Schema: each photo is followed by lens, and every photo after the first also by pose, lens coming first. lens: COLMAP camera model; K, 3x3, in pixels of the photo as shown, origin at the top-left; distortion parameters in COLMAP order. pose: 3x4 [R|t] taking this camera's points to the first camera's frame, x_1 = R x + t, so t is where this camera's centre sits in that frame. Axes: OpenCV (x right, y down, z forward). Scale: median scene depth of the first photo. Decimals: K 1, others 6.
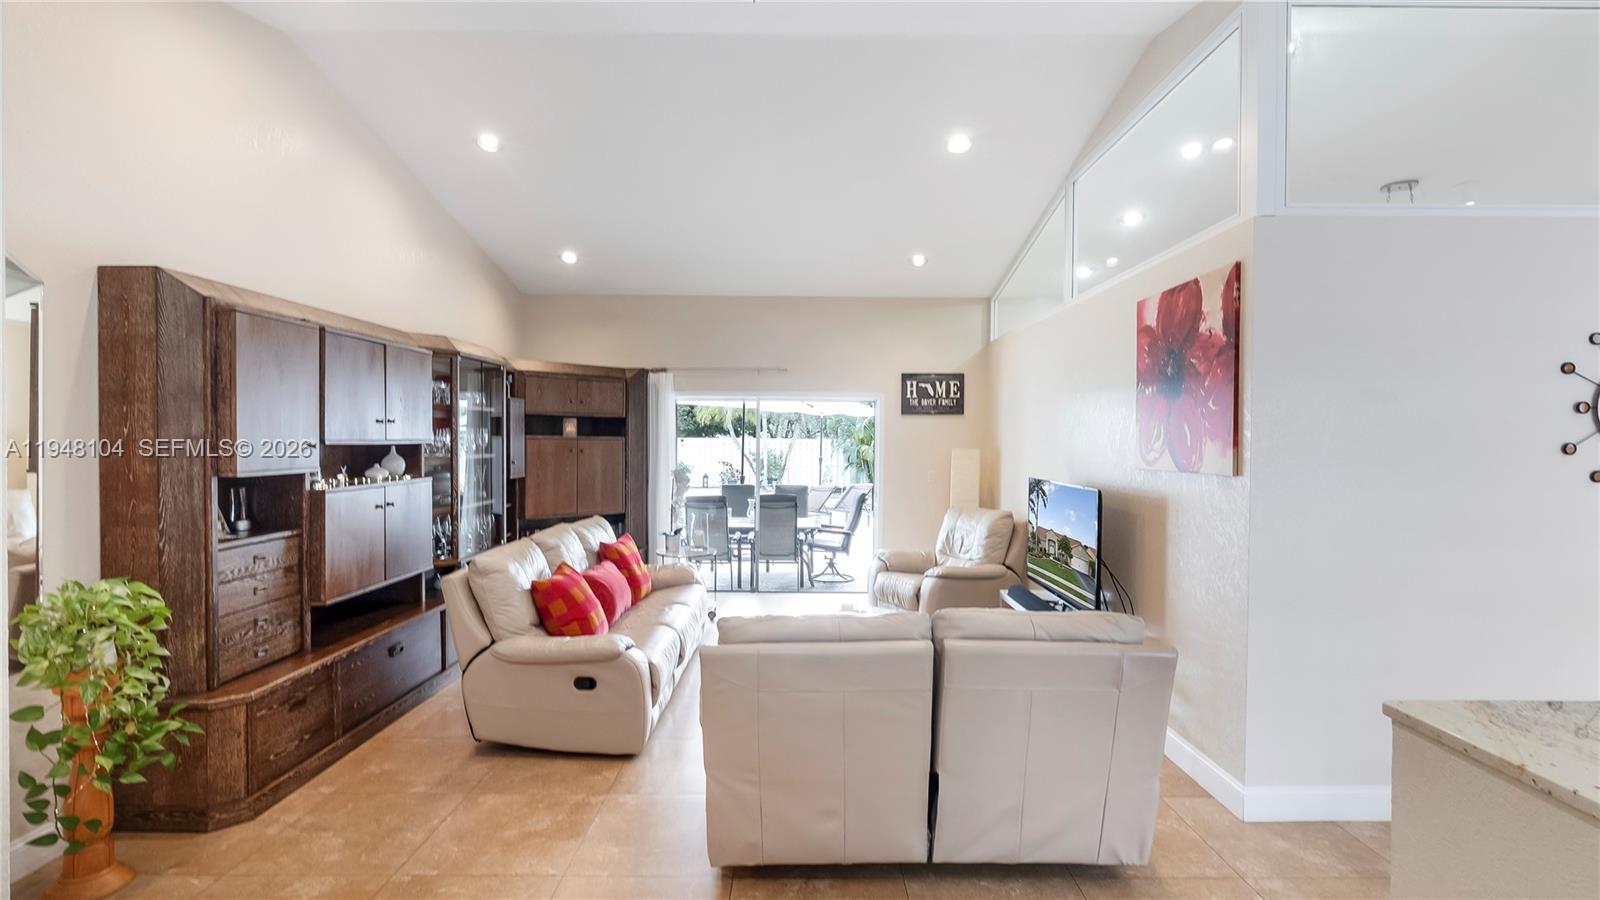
lens RADIAL K [[739.5, 0, 808.1], [0, 739.5, 454.7], [0, 0, 1]] dist [-0.007827, 0.001354]
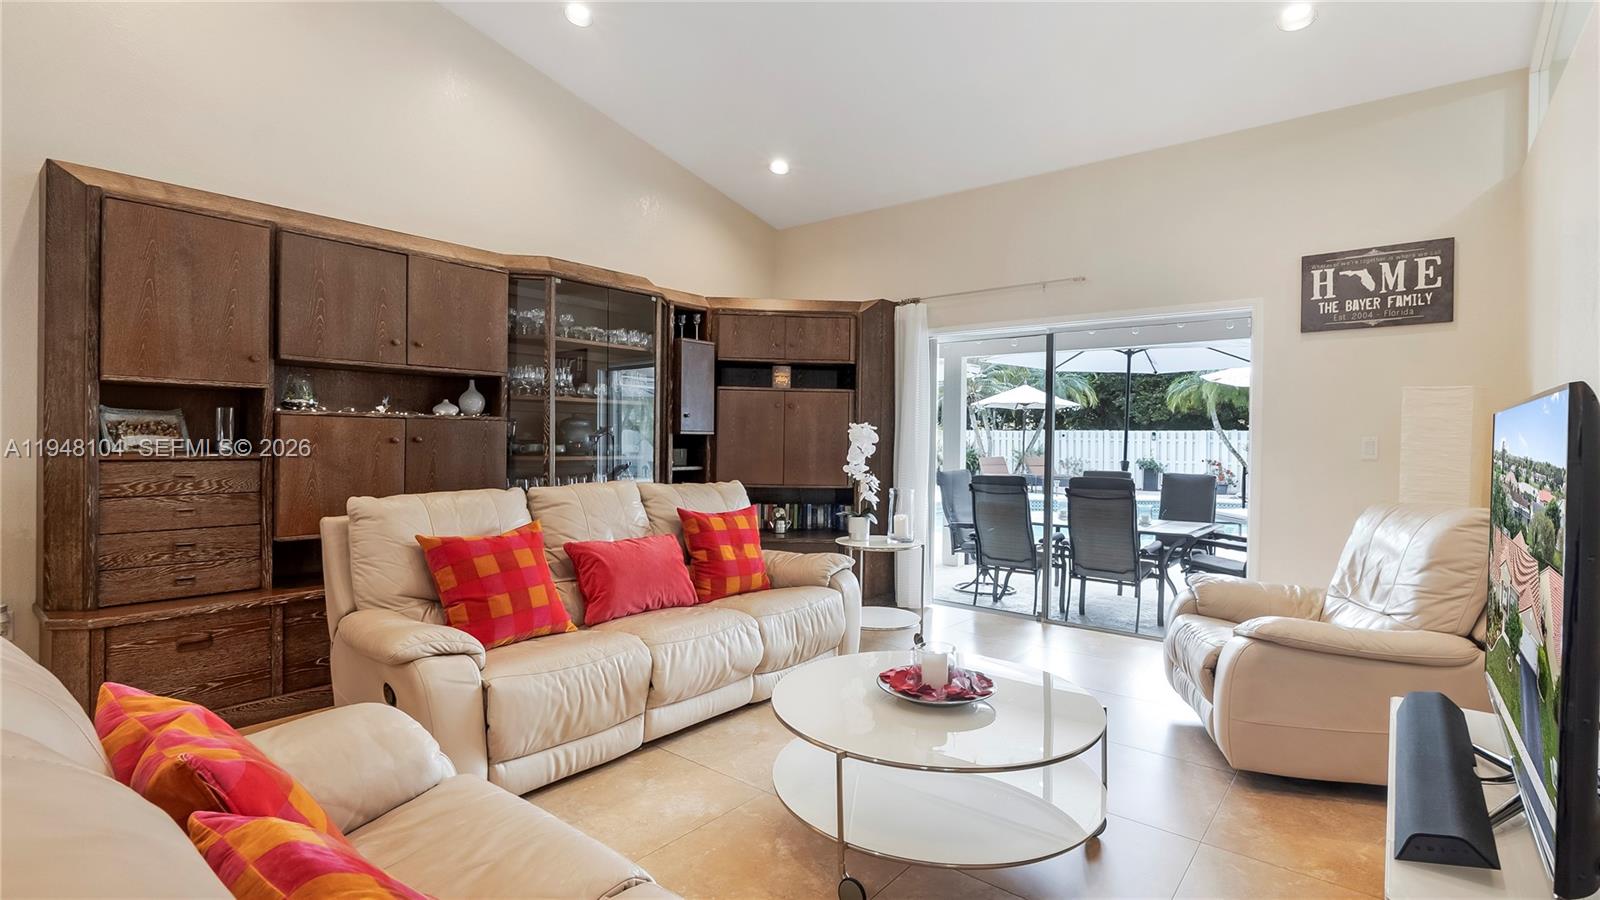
lens RADIAL K [[739.5, 0, 793.0], [0, 739.5, 448.8], [0, 0, 1]] dist [-0.007827, 0.001354]
pose [[0.768403, 0.011210, -0.639868, 0.190690], [-0.020833, 0.999755, -0.007503, 0.043501], [0.639627, 0.019096, 0.768448, 0.353551]]
